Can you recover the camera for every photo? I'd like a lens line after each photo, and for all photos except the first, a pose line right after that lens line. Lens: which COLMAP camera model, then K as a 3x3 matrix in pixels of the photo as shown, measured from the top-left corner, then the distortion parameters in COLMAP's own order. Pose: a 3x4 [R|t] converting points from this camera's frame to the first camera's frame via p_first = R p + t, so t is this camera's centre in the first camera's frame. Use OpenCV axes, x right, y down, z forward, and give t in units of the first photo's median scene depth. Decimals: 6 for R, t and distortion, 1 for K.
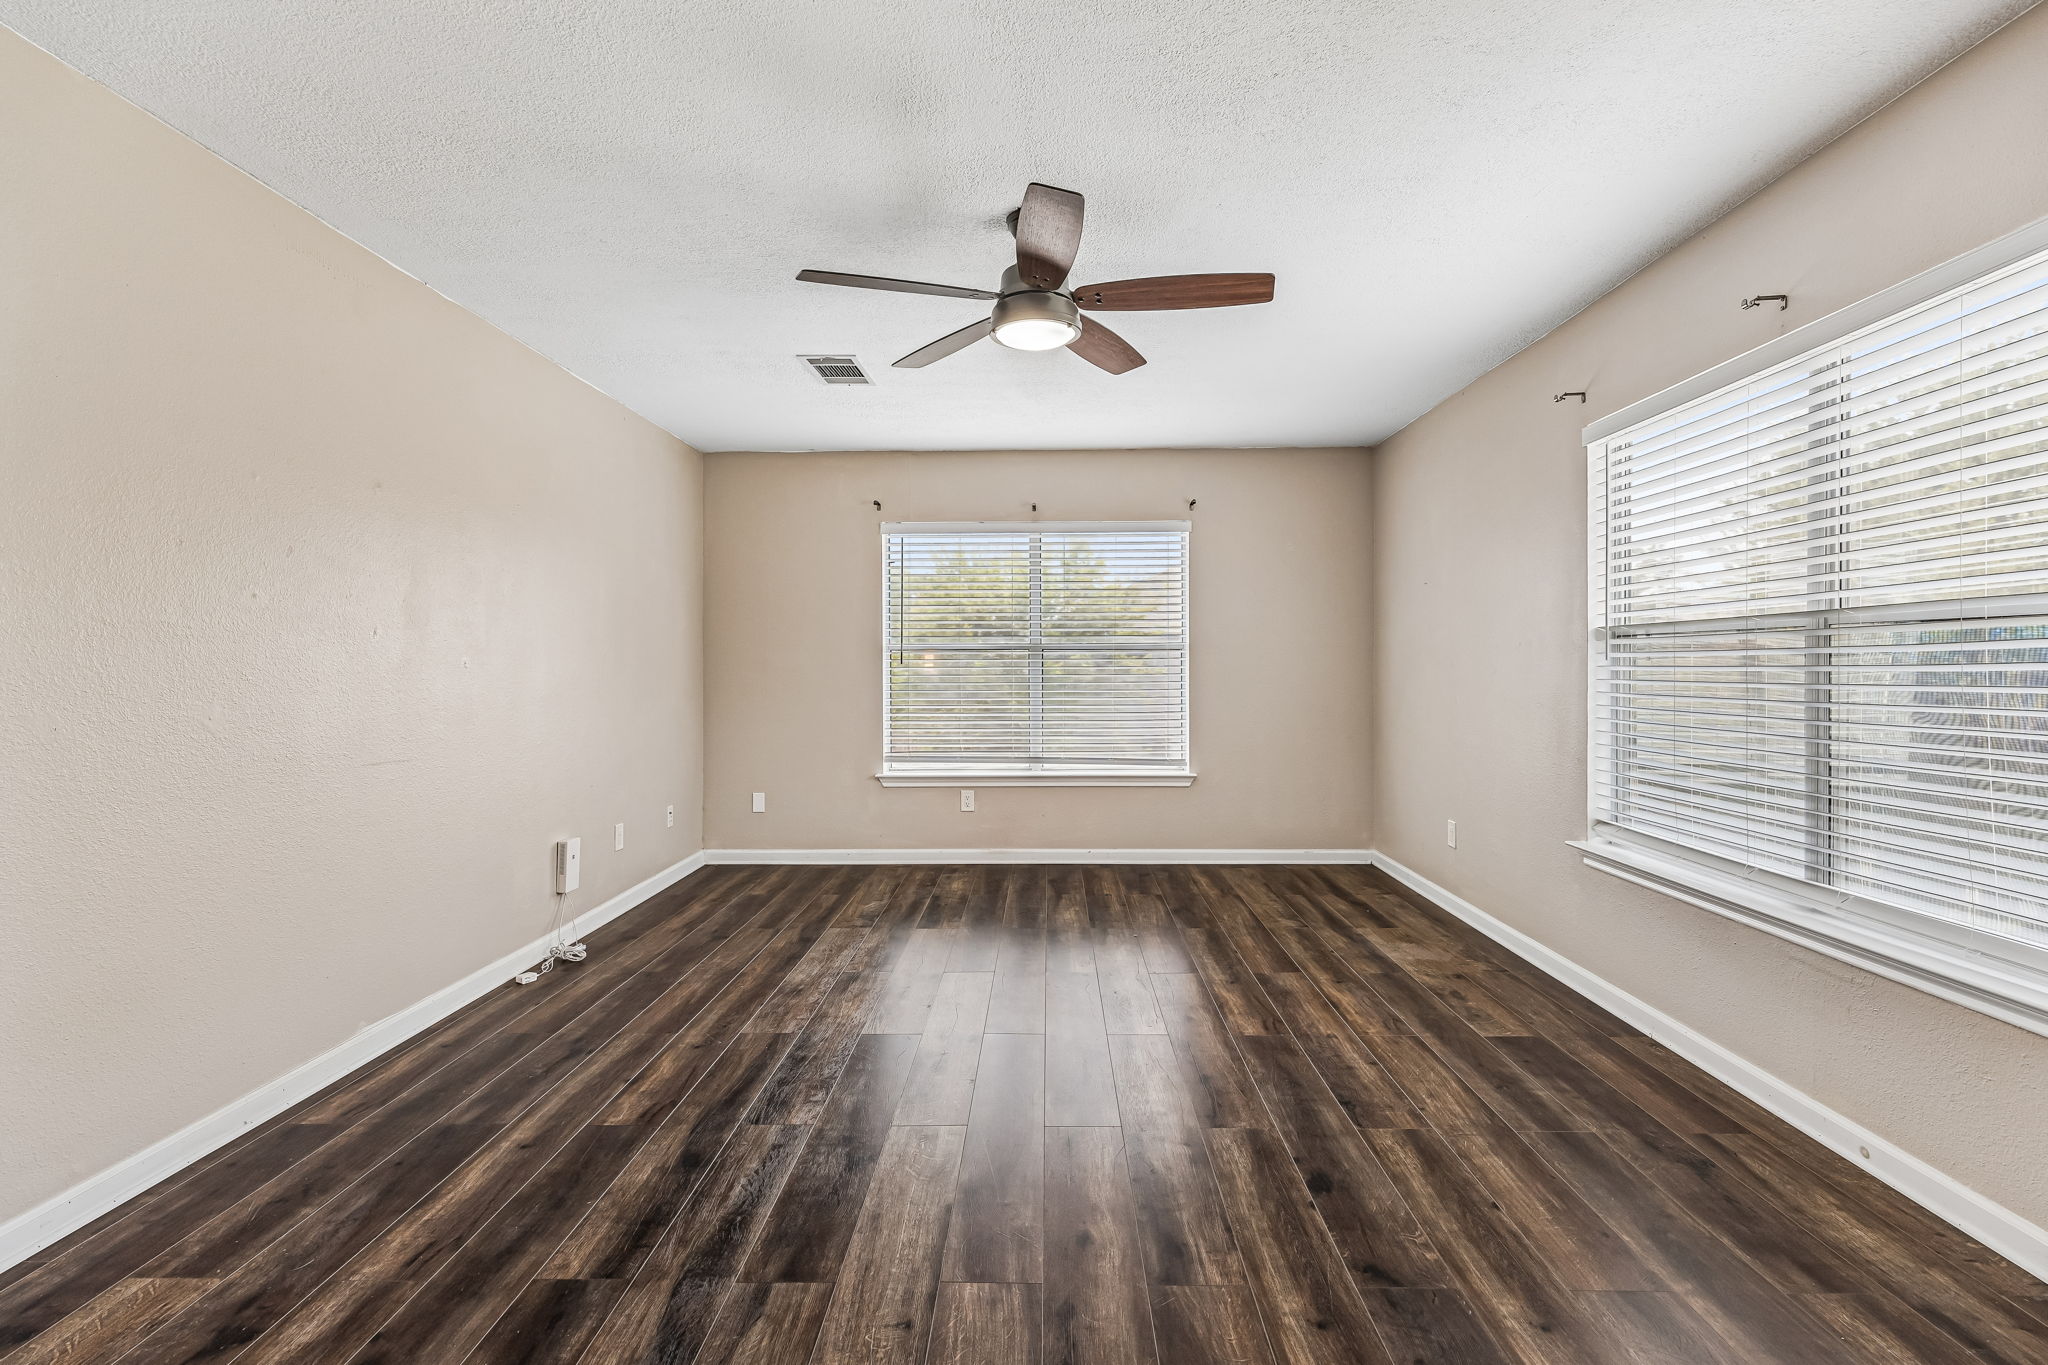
lens RADIAL K [[939.3, 0, 1030.7], [0, 939.3, 660.7], [0, 0, 1]] dist [0.004533, 0.000205]
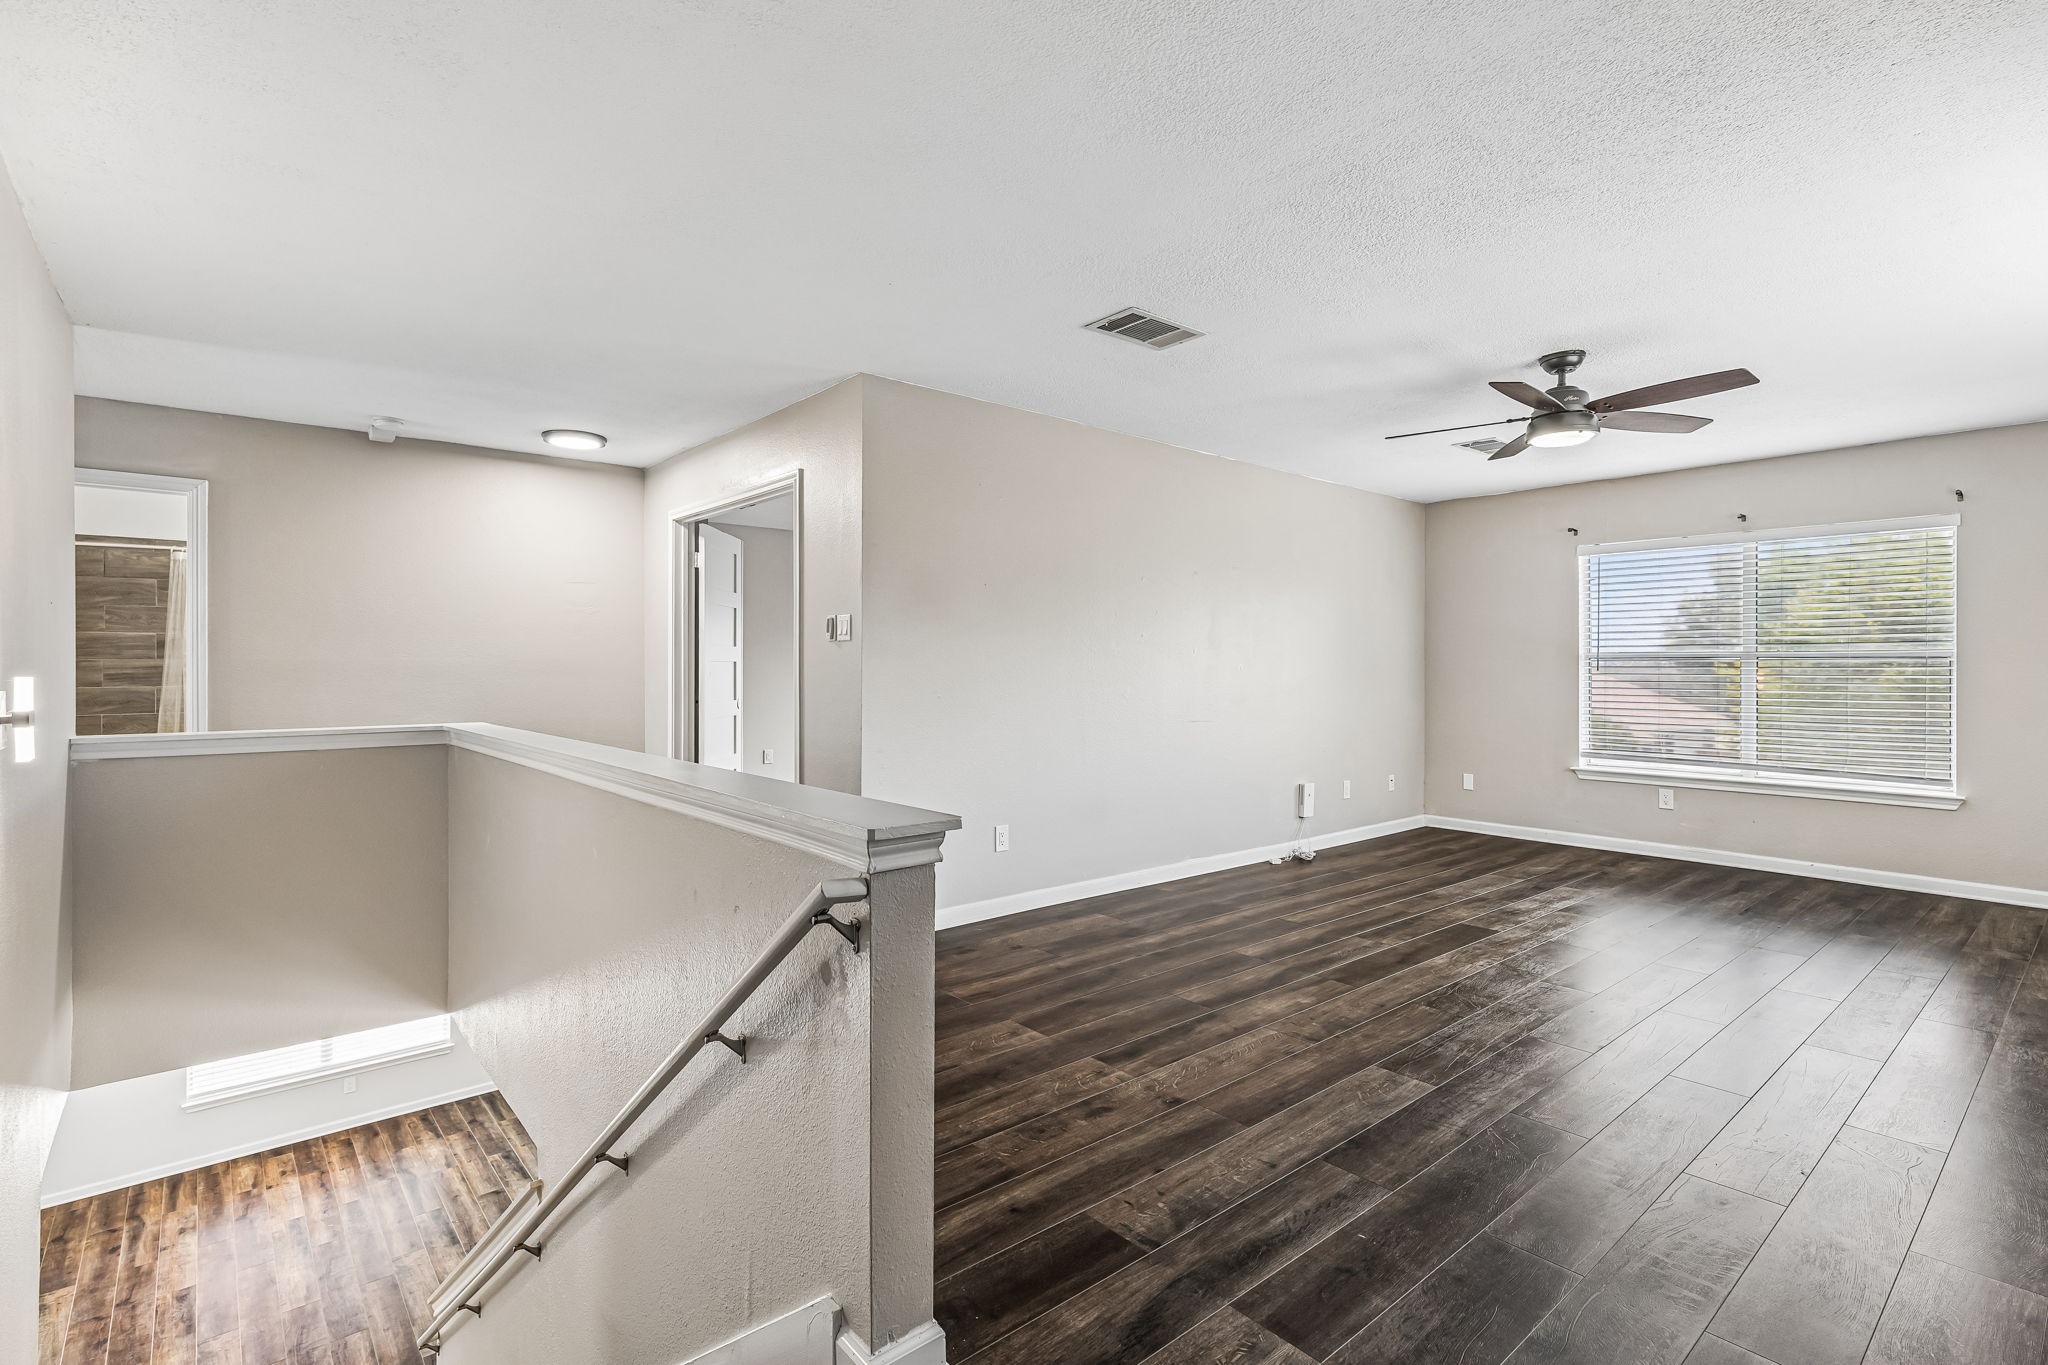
lens RADIAL K [[947.8, 0, 1024.0], [0, 947.8, 682.5], [0, 0, 1]] dist [0.008848, 0.000179]
pose [[0.662496, 0.017155, -0.748869, 0.480892], [-0.003130, 0.999792, 0.020134, -0.005682], [0.749059, -0.010995, 0.662412, -0.494050]]
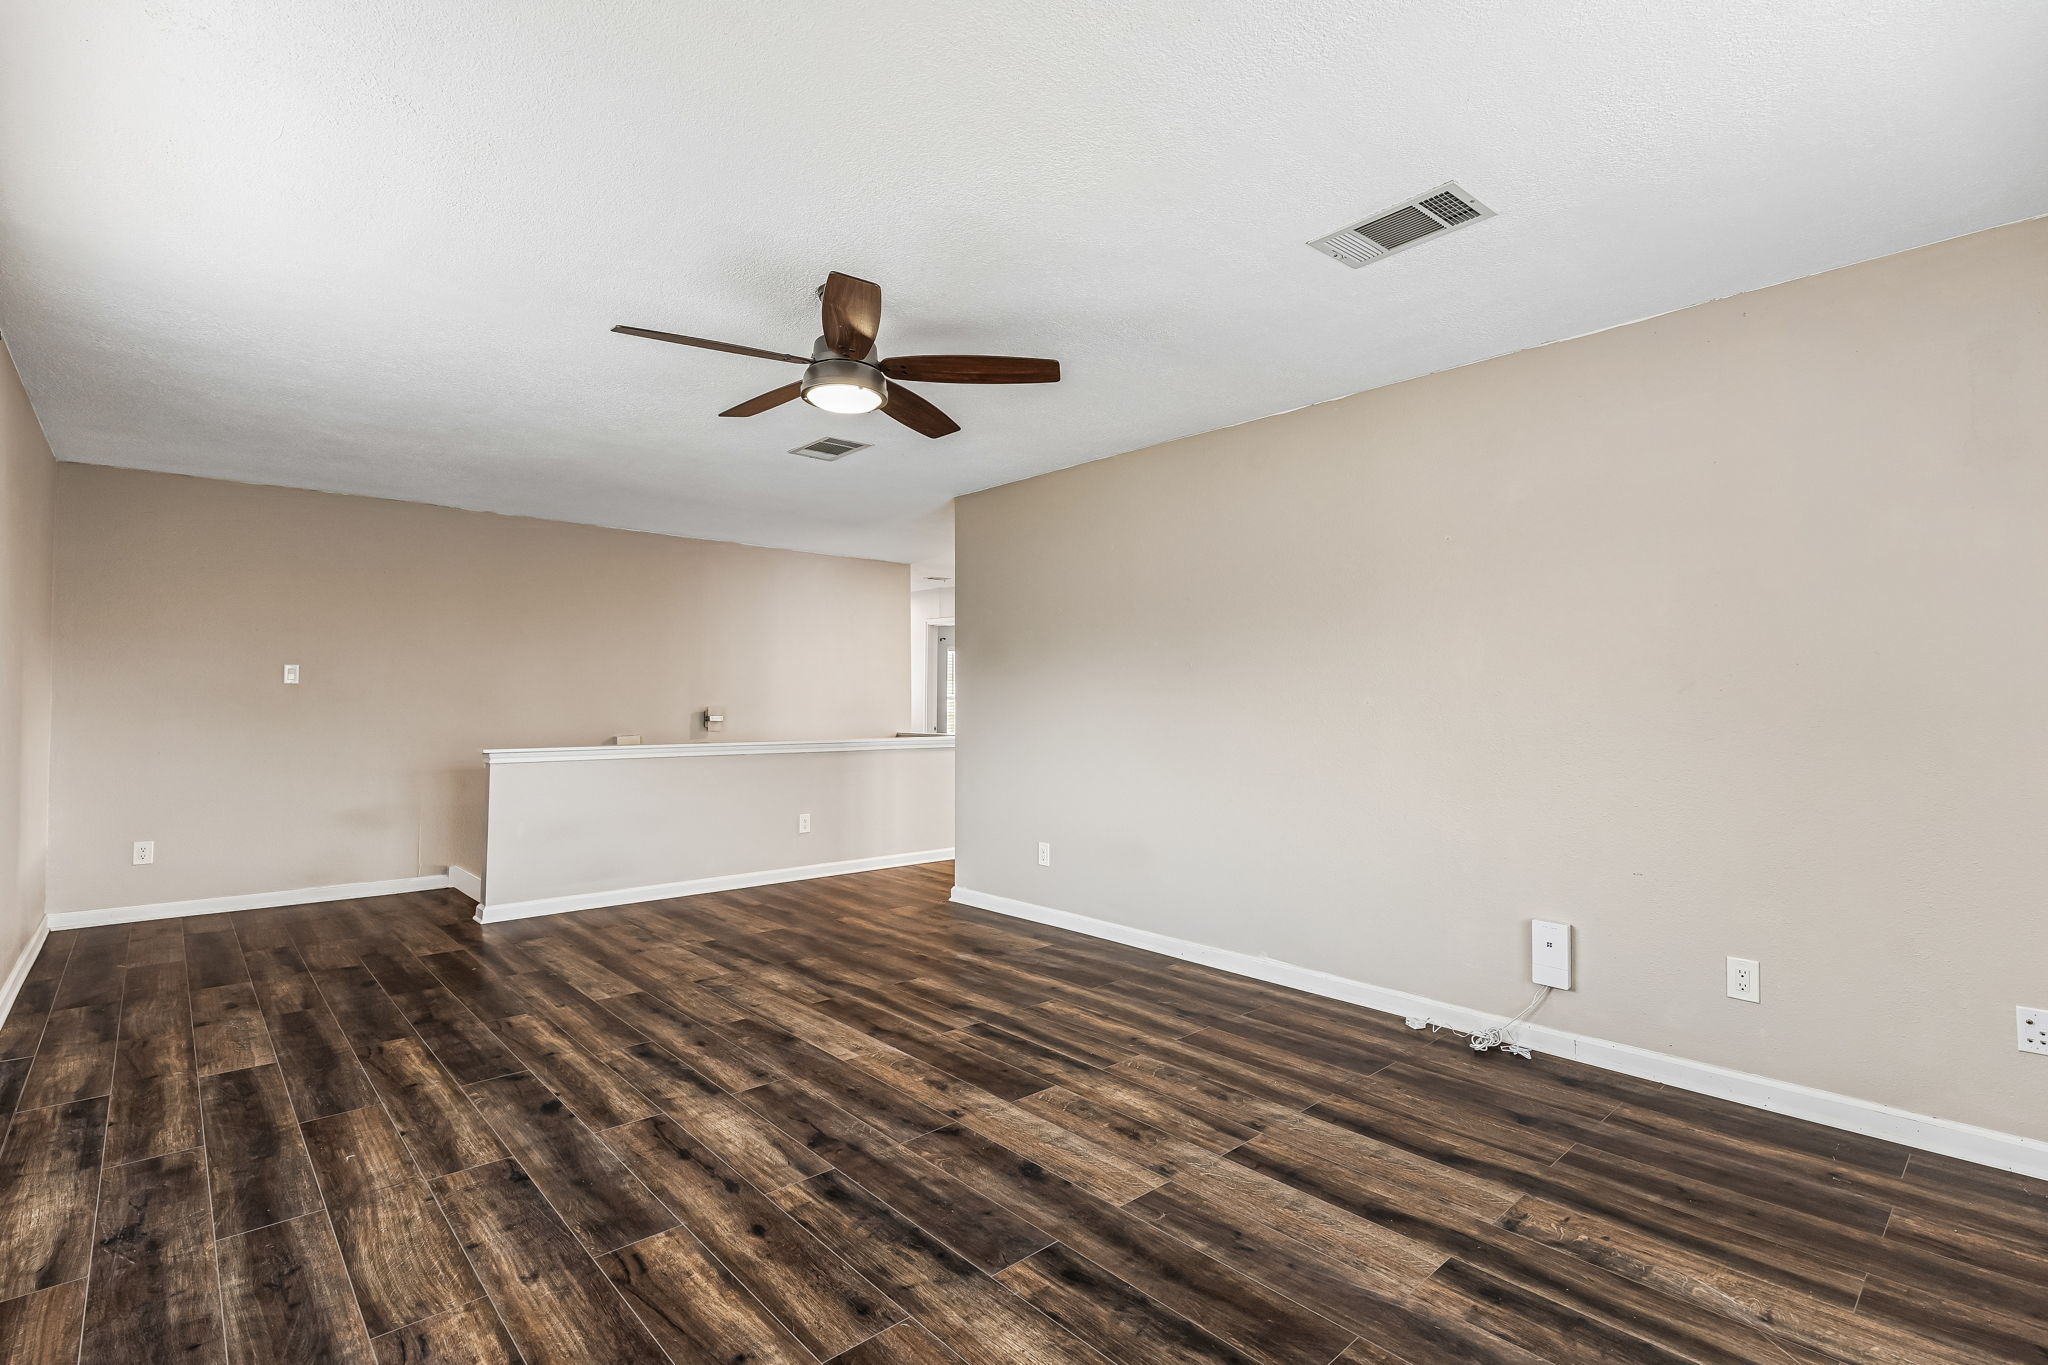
lens RADIAL K [[947.8, 0, 1024.0], [0, 947.8, 682.5], [0, 0, 1]] dist [0.008848, 0.000179]
pose [[-0.726175, -0.011997, -0.687405, 0.530306], [0.004517, 0.999743, -0.022220, 0.002743], [0.687495, -0.019241, -0.725934, 1.721315]]
